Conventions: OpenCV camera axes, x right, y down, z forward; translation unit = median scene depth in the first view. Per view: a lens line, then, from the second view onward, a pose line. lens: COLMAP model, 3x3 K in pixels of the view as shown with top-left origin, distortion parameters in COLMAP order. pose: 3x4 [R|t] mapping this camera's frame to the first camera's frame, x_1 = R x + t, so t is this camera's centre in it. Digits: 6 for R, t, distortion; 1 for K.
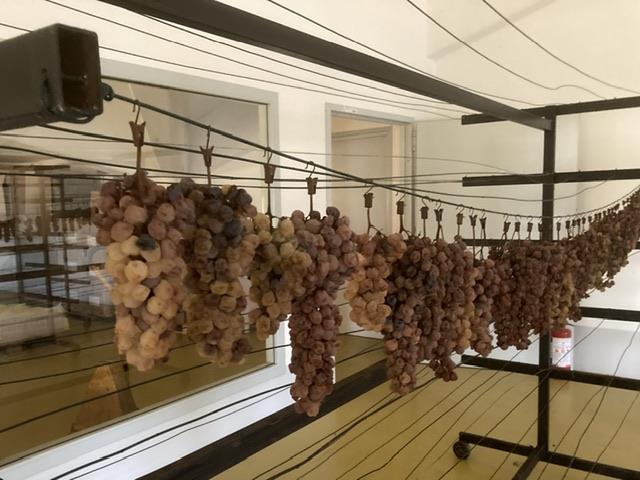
lens RADIAL K [[597.6, 0, 320.0], [0, 597.6, 240.0], [0, 0, 1]] dist [0.000598, 0.002076]
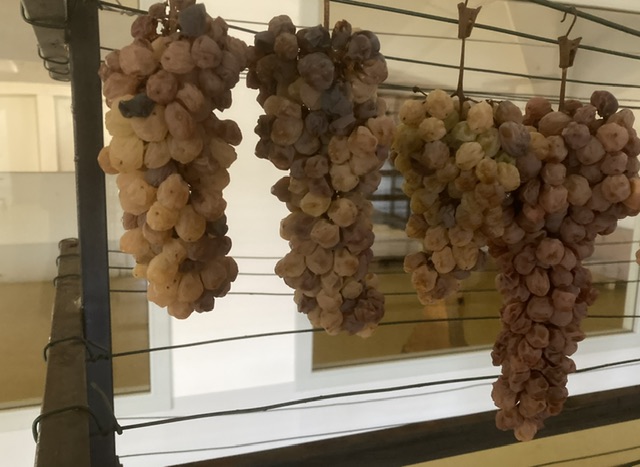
lens RADIAL K [[554.3, 0, 320.0], [0, 554.3, 233.5], [0, 0, 1]] dist [-0.009116, -0.006950]
pose [[0.809147, 0.135566, -0.571754, 0.122732], [-0.077098, 0.989104, 0.125413, 0.031537], [0.582526, -0.057397, 0.810783, 0.456701]]
